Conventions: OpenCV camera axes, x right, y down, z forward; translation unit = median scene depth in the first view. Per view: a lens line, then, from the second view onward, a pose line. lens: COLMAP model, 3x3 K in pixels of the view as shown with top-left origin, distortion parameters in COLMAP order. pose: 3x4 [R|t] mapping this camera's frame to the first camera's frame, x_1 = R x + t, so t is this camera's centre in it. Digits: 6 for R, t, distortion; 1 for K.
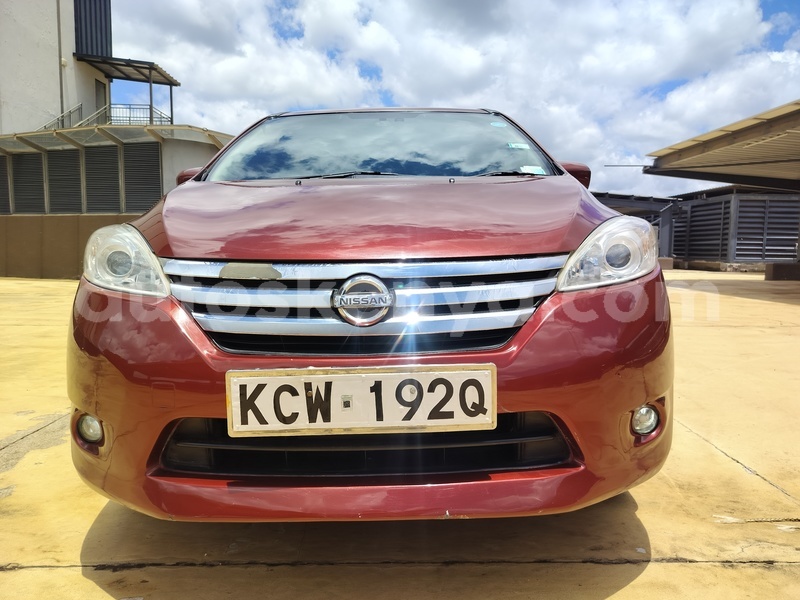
lens RADIAL K [[568.9, 0, 400.0], [0, 568.9, 300.0], [0, 0, 1]] dist [0.025274, -0.021612]
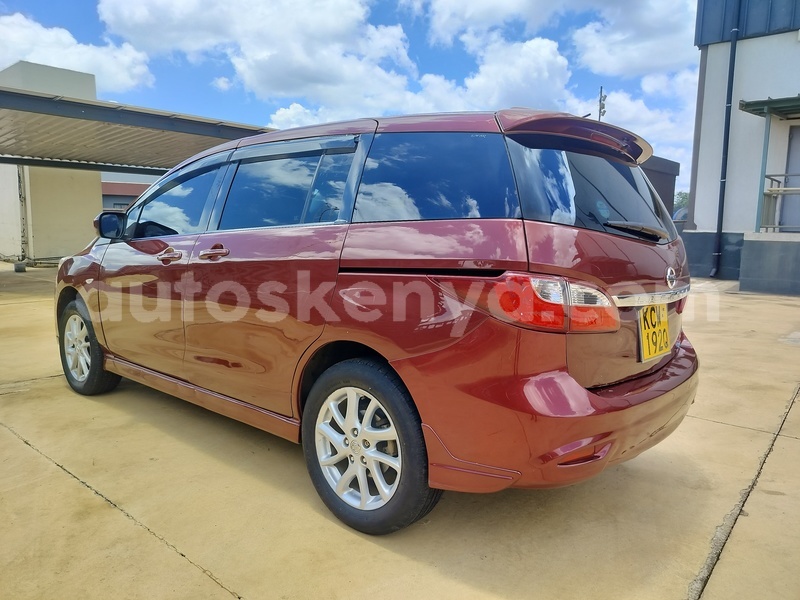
lens RADIAL K [[595.8, 0, 419.0], [0, 595.8, 298.0], [0, 0, 1]] dist [0.009108, -0.004782]
pose [[-0.651149, 0.083138, -0.754382, 1.519667], [-0.089747, 0.978573, 0.185311, -0.644889], [0.753625, 0.188369, -0.629736, 4.196153]]
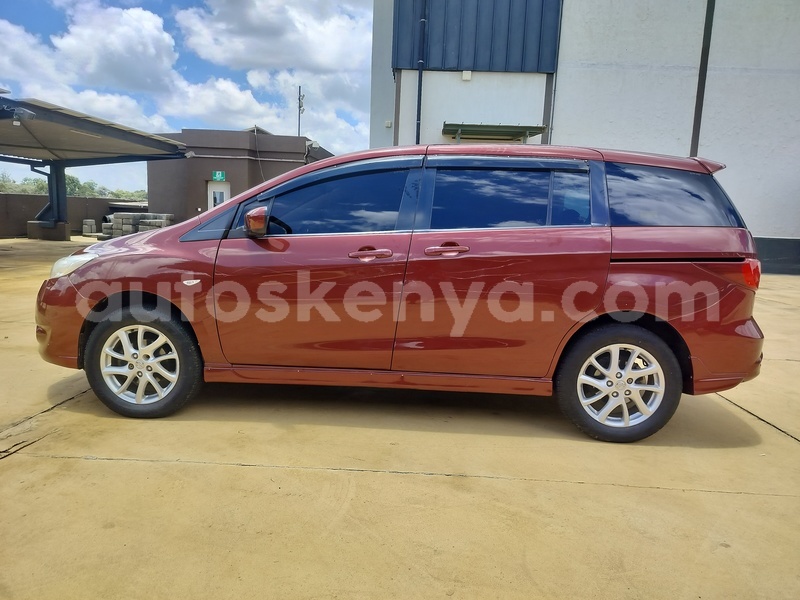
lens RADIAL K [[564.3, 0, 427.5], [0, 564.3, 309.7], [0, 0, 1]] dist [0.008992, -0.006931]
pose [[-0.041402, 0.155106, -0.987030, 2.551238], [-0.133676, 0.978136, 0.159316, -0.480435], [0.990160, 0.138538, -0.019763, 2.470556]]
